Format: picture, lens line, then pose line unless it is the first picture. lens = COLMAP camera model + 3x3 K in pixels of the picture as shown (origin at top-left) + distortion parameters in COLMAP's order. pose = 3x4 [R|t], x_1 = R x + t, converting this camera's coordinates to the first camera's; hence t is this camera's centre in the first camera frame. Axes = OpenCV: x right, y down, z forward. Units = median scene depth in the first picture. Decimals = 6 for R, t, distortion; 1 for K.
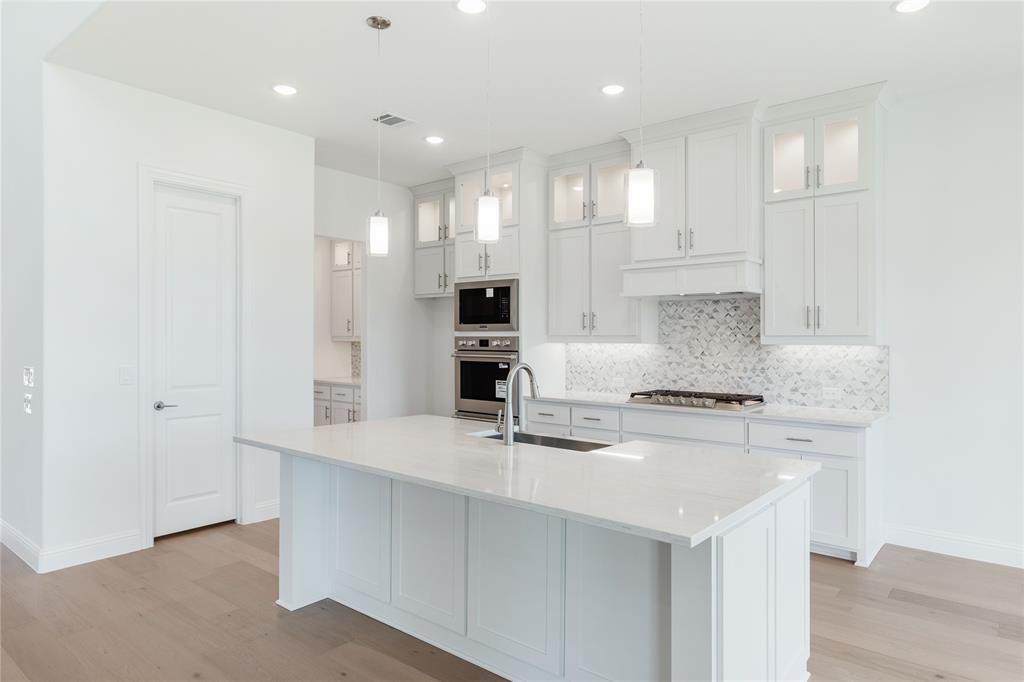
lens RADIAL K [[623.1, 0, 510.2], [0, 623.1, 339.2], [0, 0, 1]] dist [-0.006084, -0.000829]
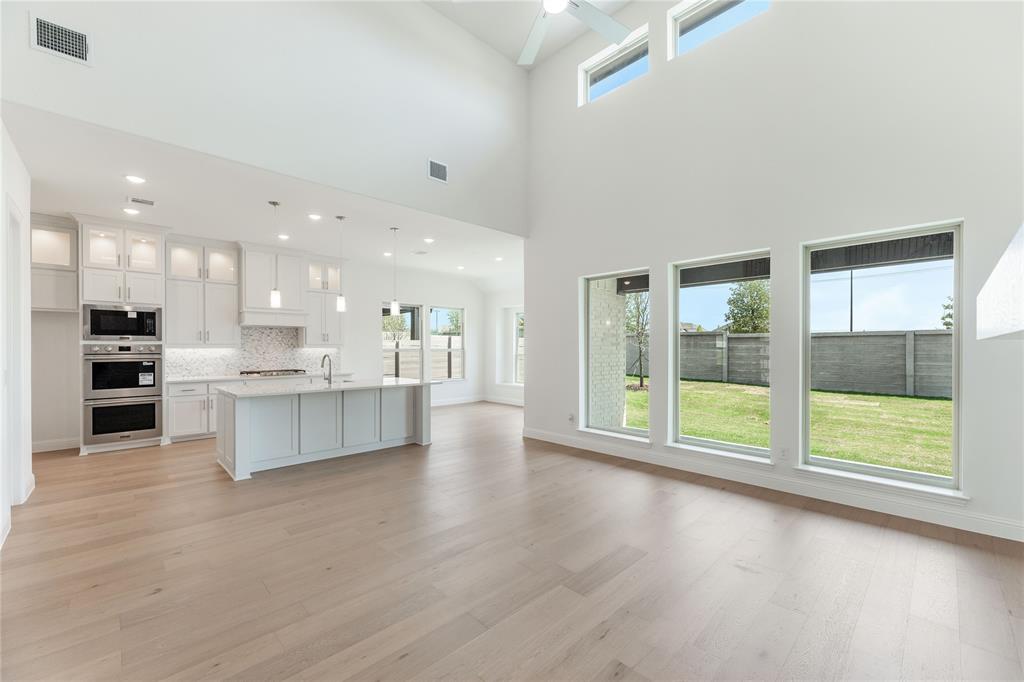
lens RADIAL K [[410.0, 0, 513.8], [0, 410.0, 342.1], [0, 0, 1]] dist [0.004592, 0.000384]
pose [[0.117026, 0.007606, 0.993100, -0.957193], [0.001762, 0.999968, -0.007866, -0.000187], [-0.993127, 0.002670, 0.117009, -0.013710]]
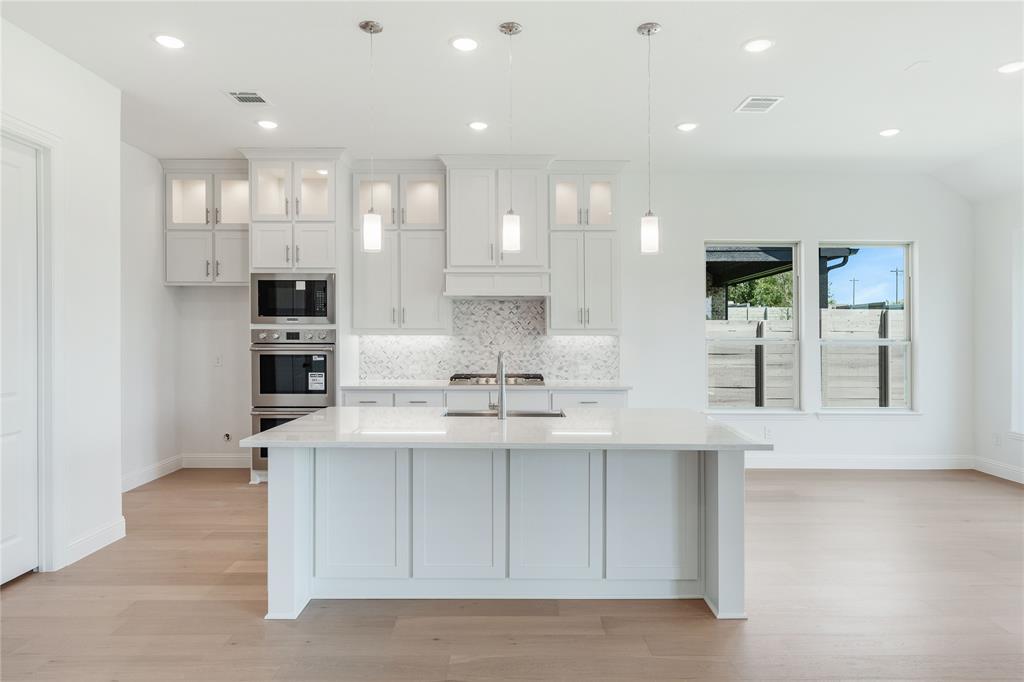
lens RADIAL K [[594.3, 0, 516.4], [0, 594.3, 330.0], [0, 0, 1]] dist [-0.002576, 0.003963]
pose [[0.766661, -0.000196, 0.642052, -0.404932], [0.001920, 0.999996, -0.001987, -0.000619], [-0.642049, 0.002757, 0.766658, 0.051375]]
